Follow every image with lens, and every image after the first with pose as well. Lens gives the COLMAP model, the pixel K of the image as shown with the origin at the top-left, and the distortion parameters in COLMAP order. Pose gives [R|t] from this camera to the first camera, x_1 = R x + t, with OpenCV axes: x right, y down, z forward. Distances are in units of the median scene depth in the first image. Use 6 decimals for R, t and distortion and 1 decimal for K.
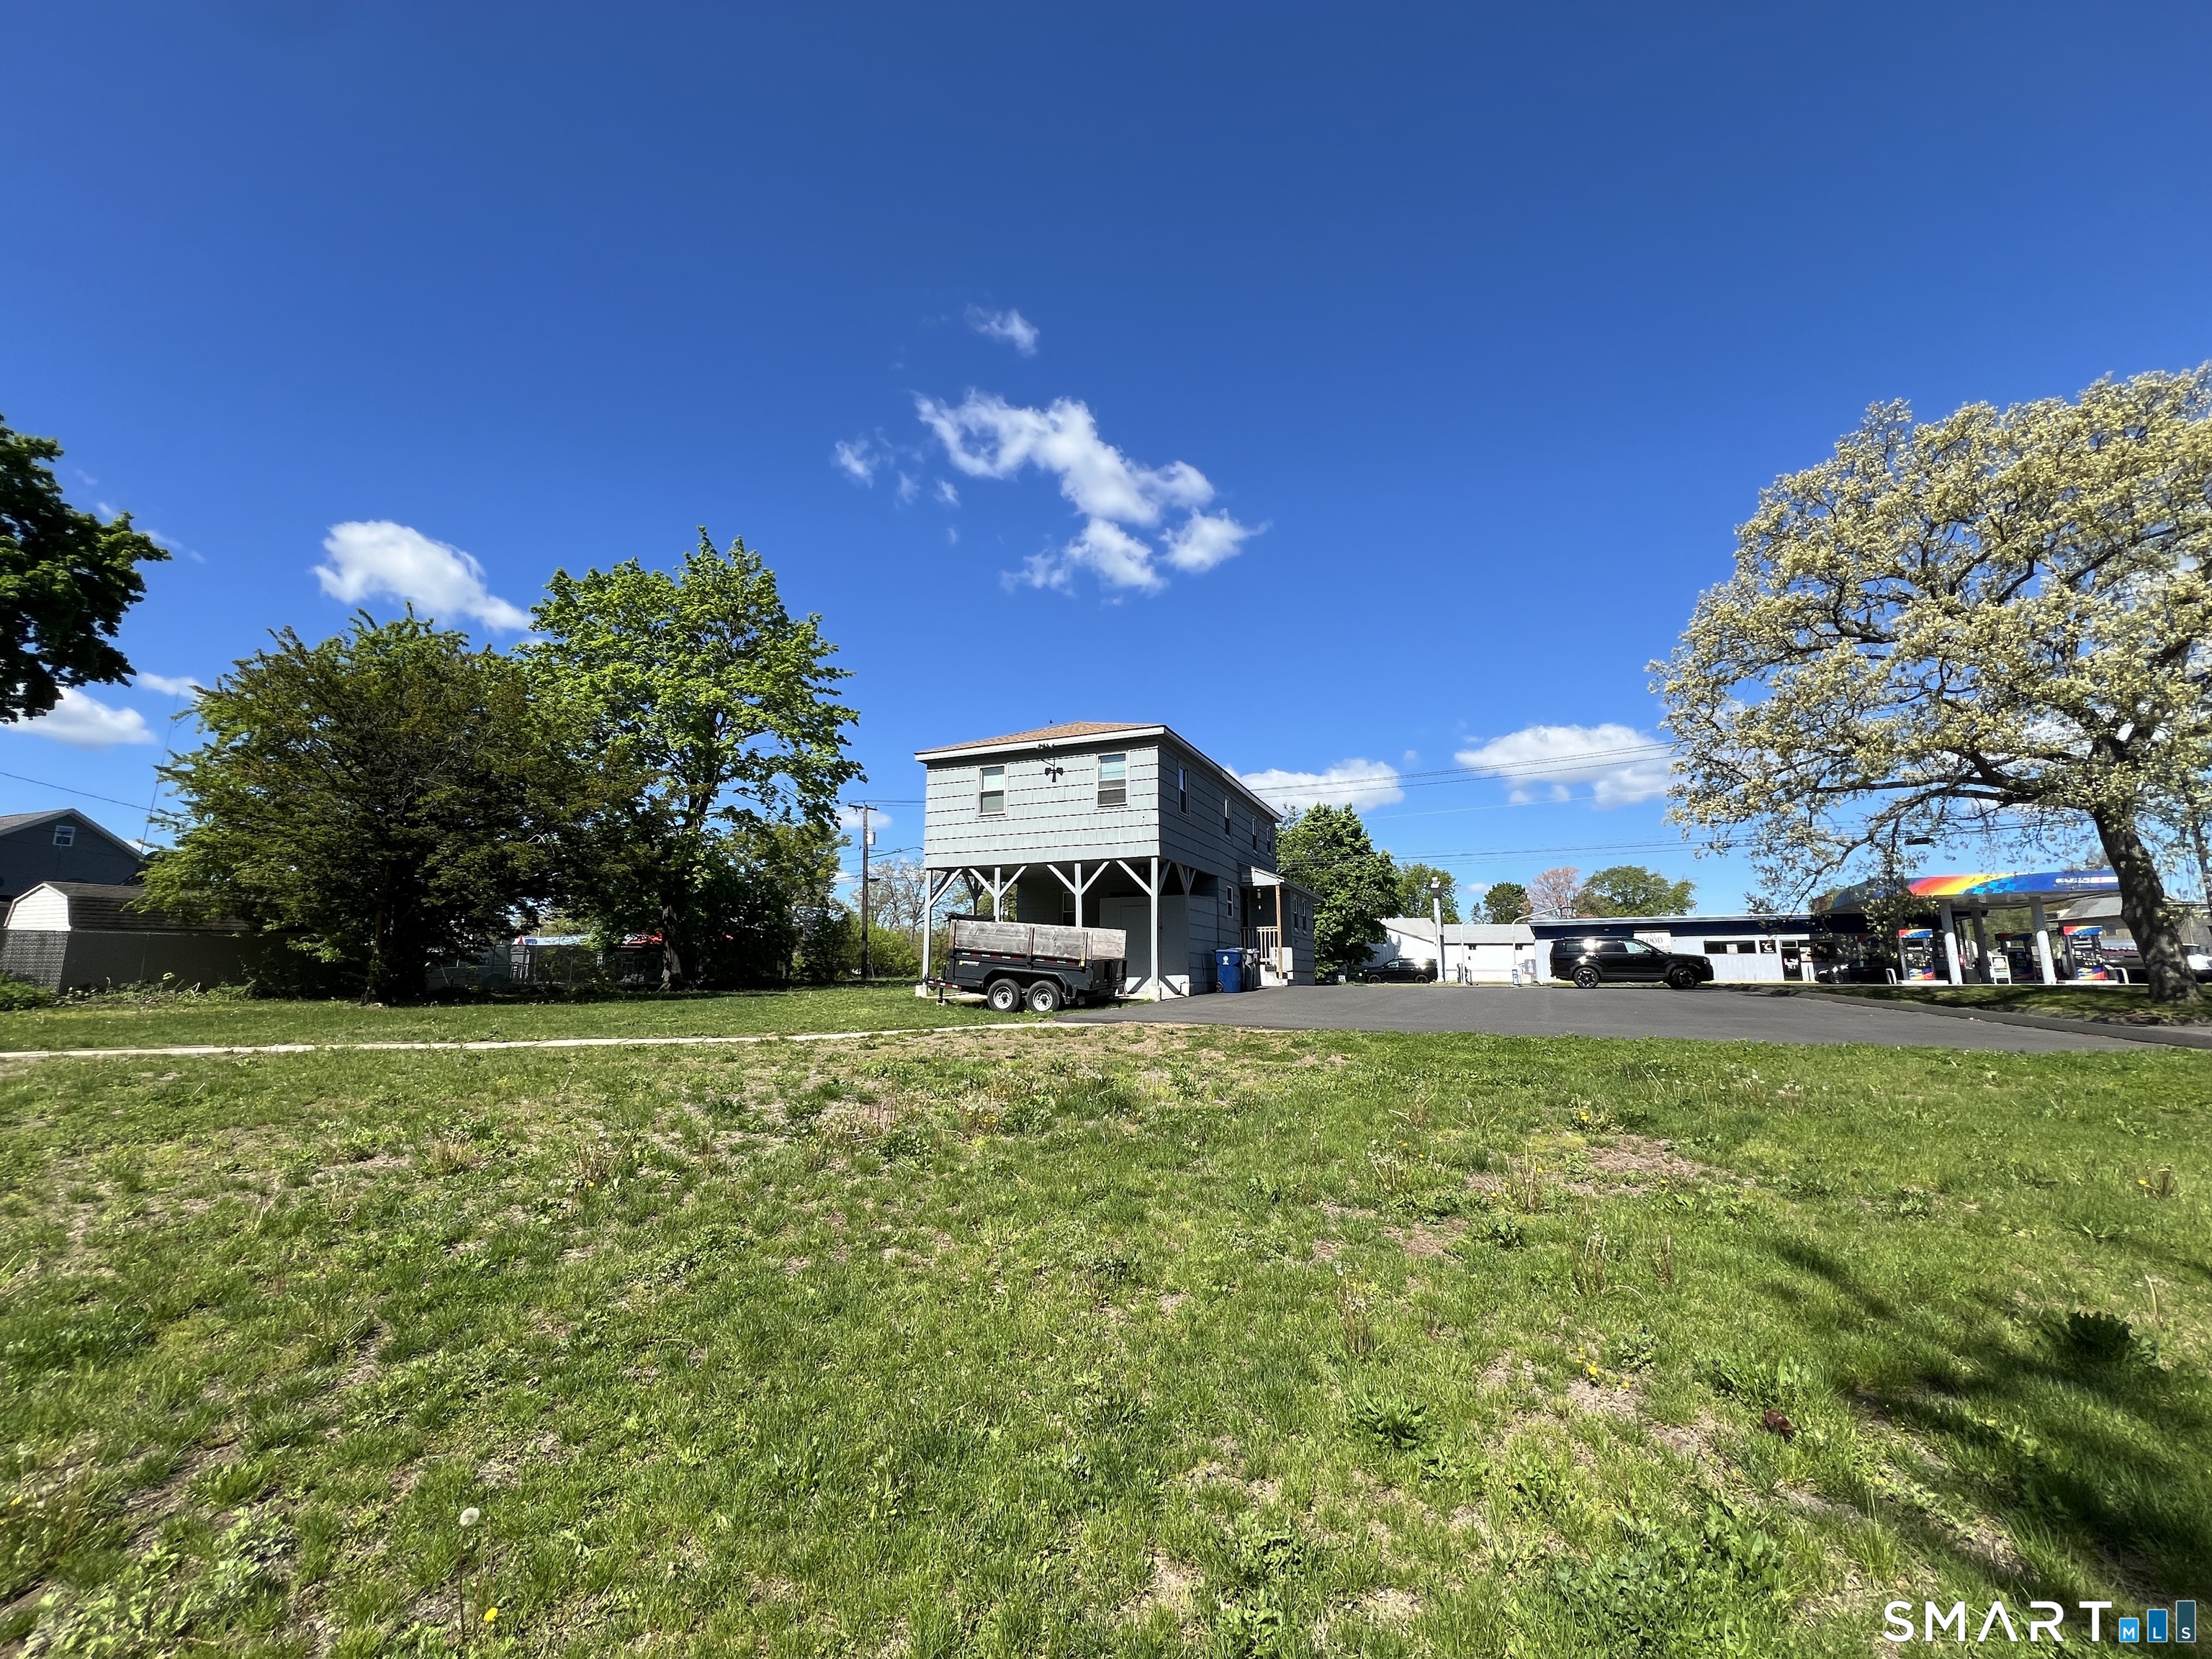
lens RADIAL K [[886.4, 0, 1097.9], [0, 886.4, 836.9], [0, 0, 1]] dist [0.002917, -0.000350]
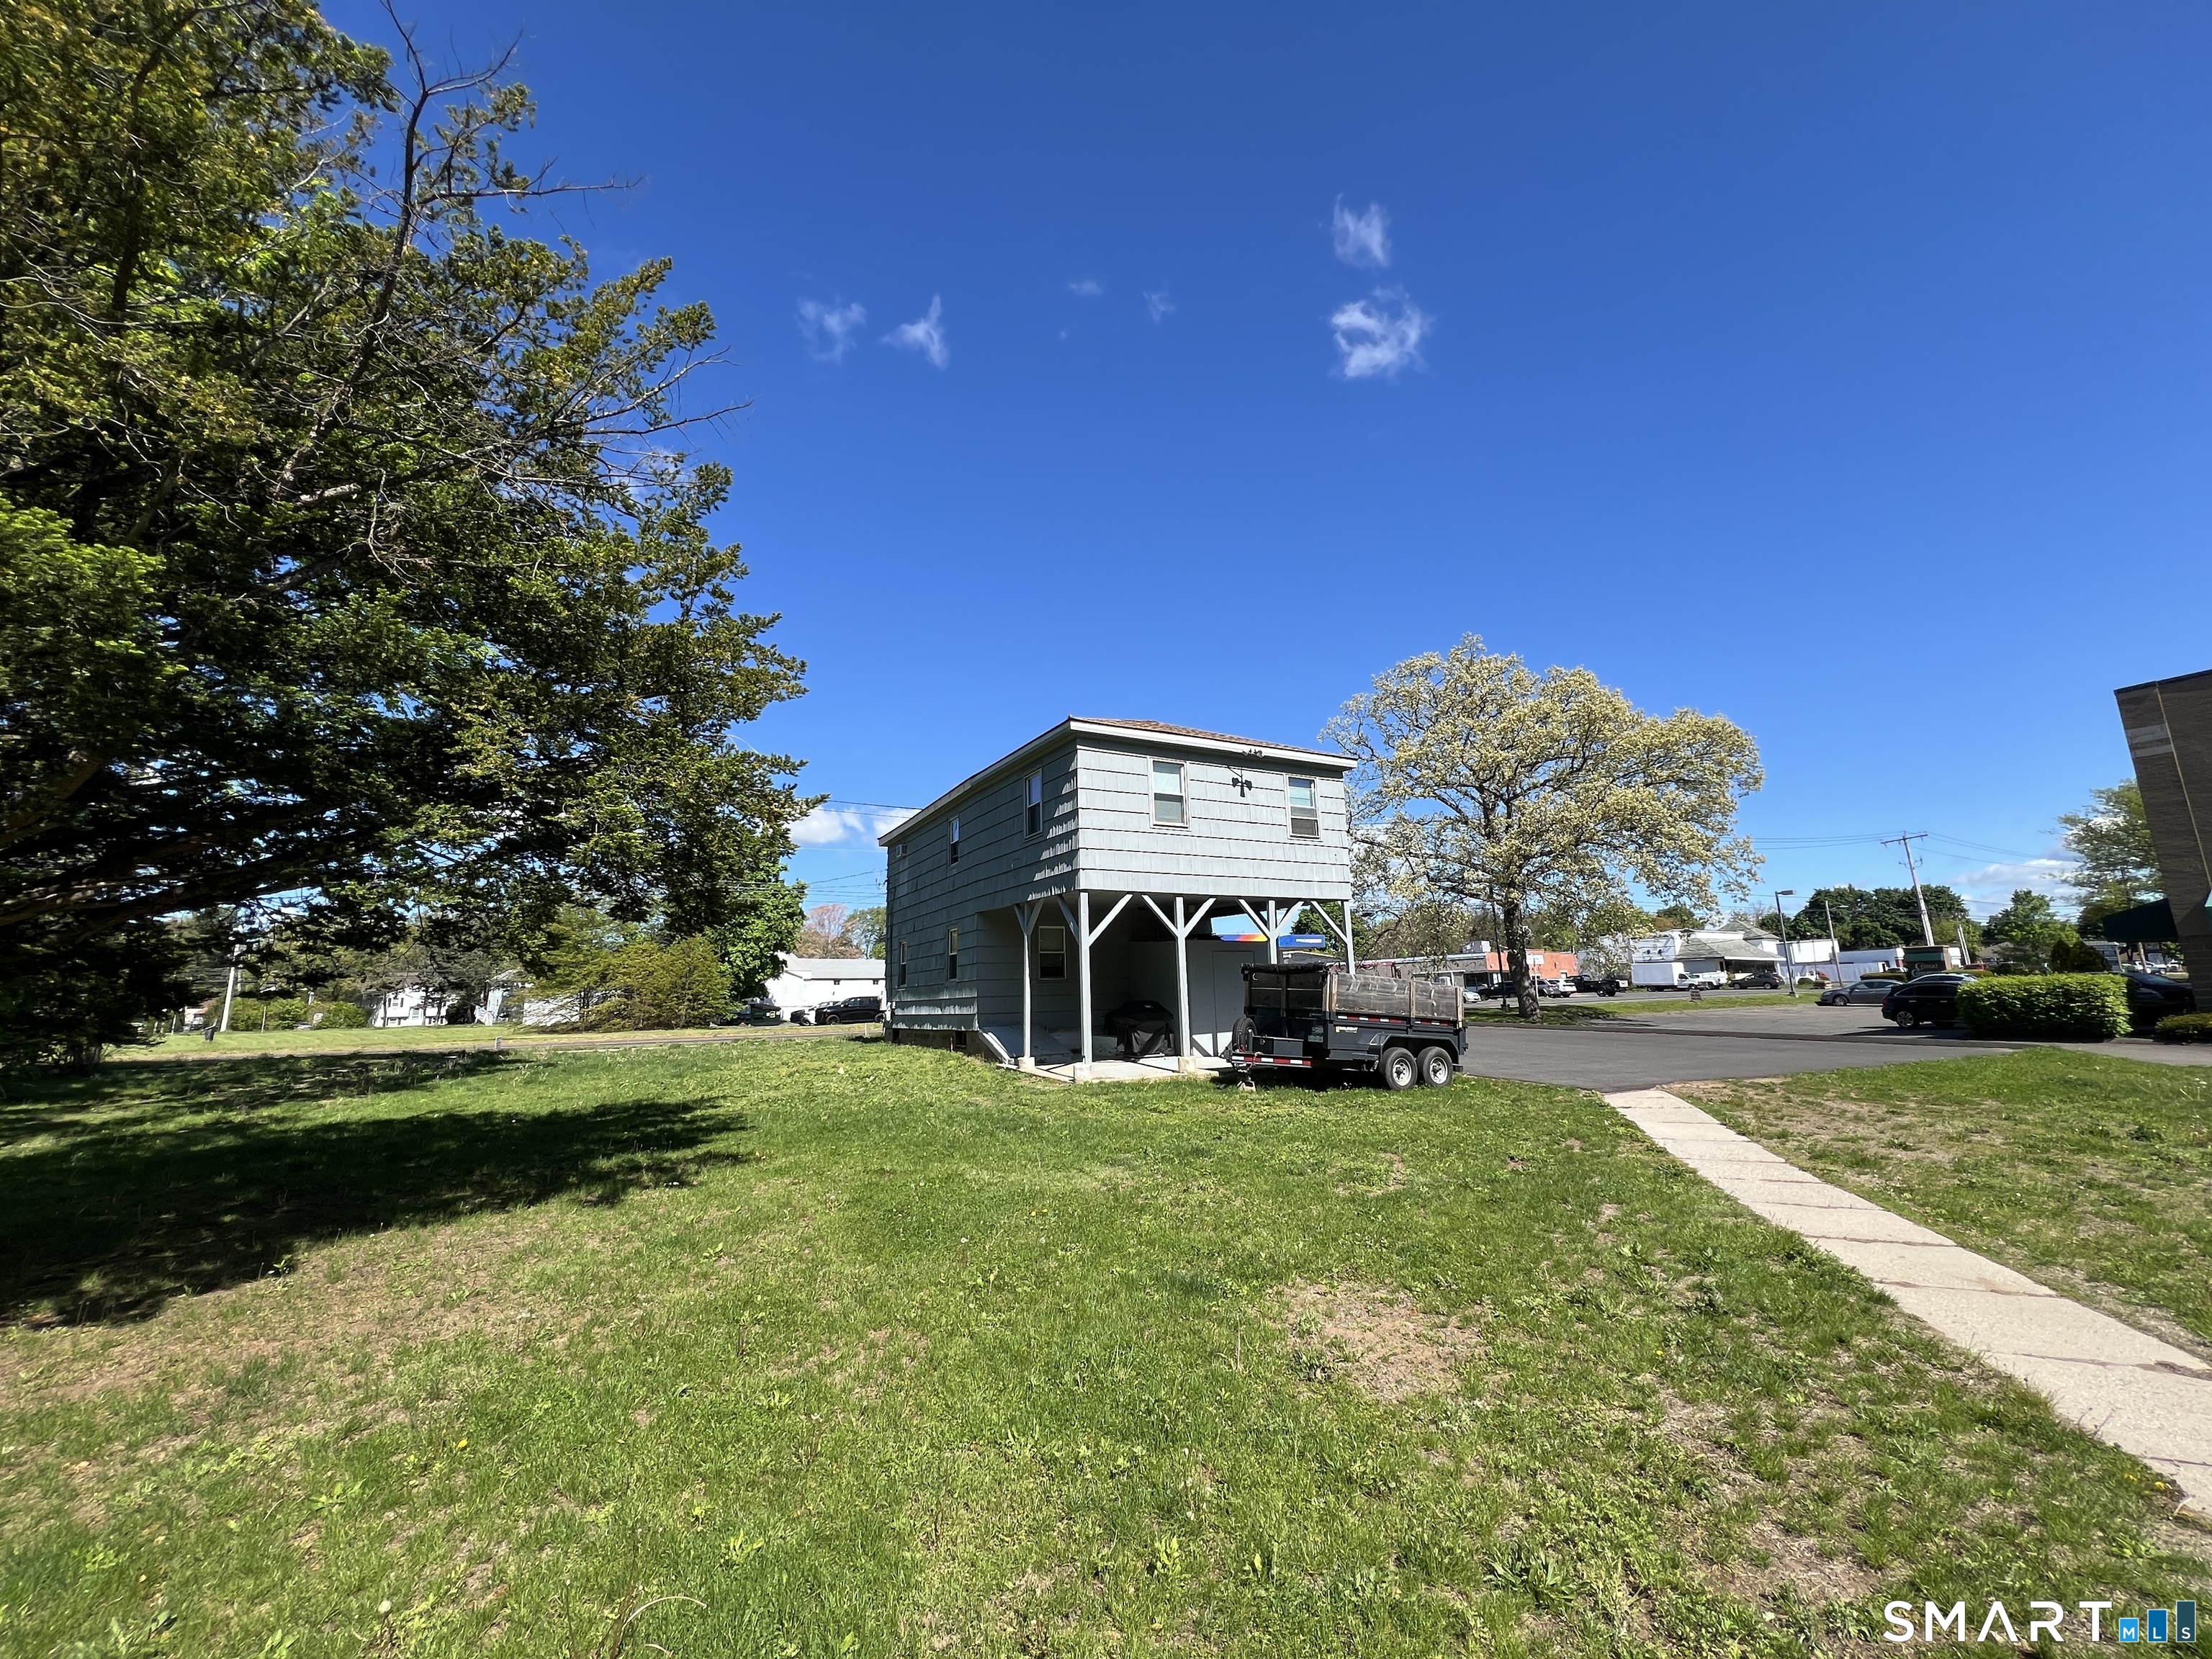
lens RADIAL K [[886.4, 0, 1089.8], [0, 886.4, 835.3], [0, 0, 1]] dist [0.002917, -0.000350]
pose [[0.622051, 0.123321, 0.773204, -0.676884], [-0.095532, 0.992095, -0.081376, 0.046057], [-0.777127, -0.023246, 0.628914, 0.531942]]
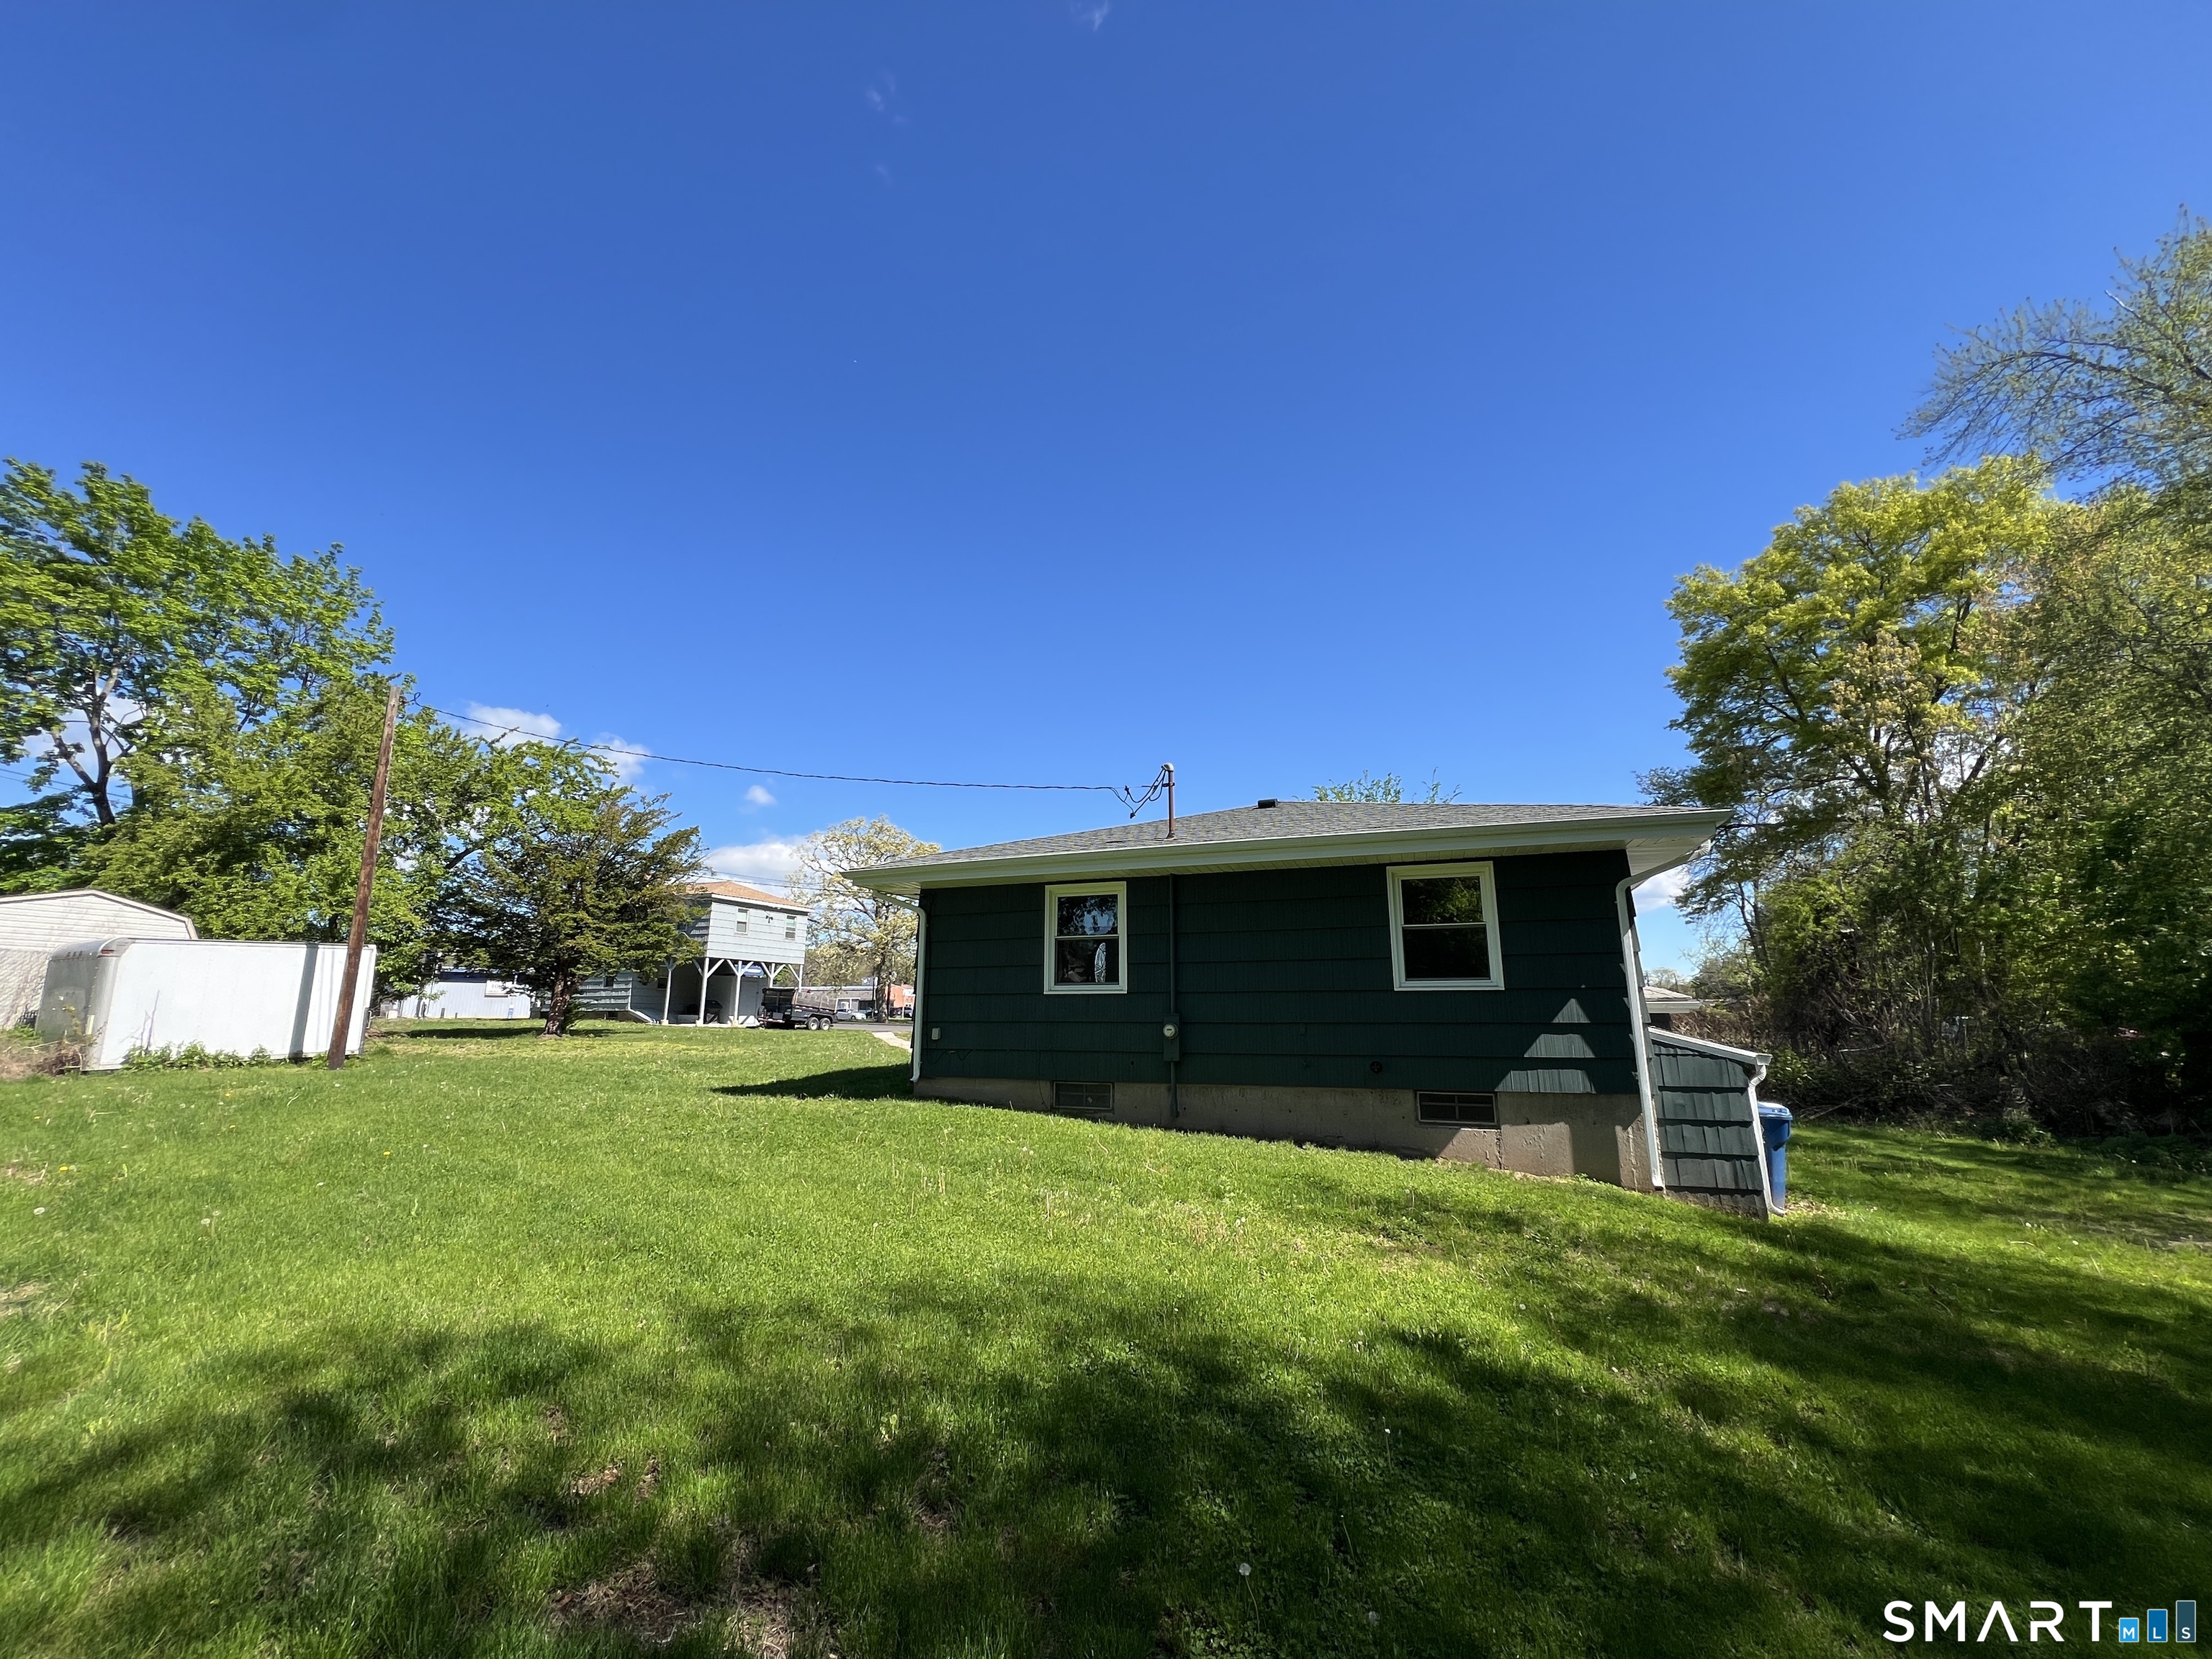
lens RADIAL K [[886.4, 0, 1102.0], [0, 886.4, 829.8], [0, 0, 1]] dist [0.002917, -0.000350]
pose [[0.025533, 0.209710, 0.977430, -1.904425], [-0.158727, 0.966196, -0.203154, 0.023467], [-0.986992, -0.149957, 0.057956, 0.113835]]
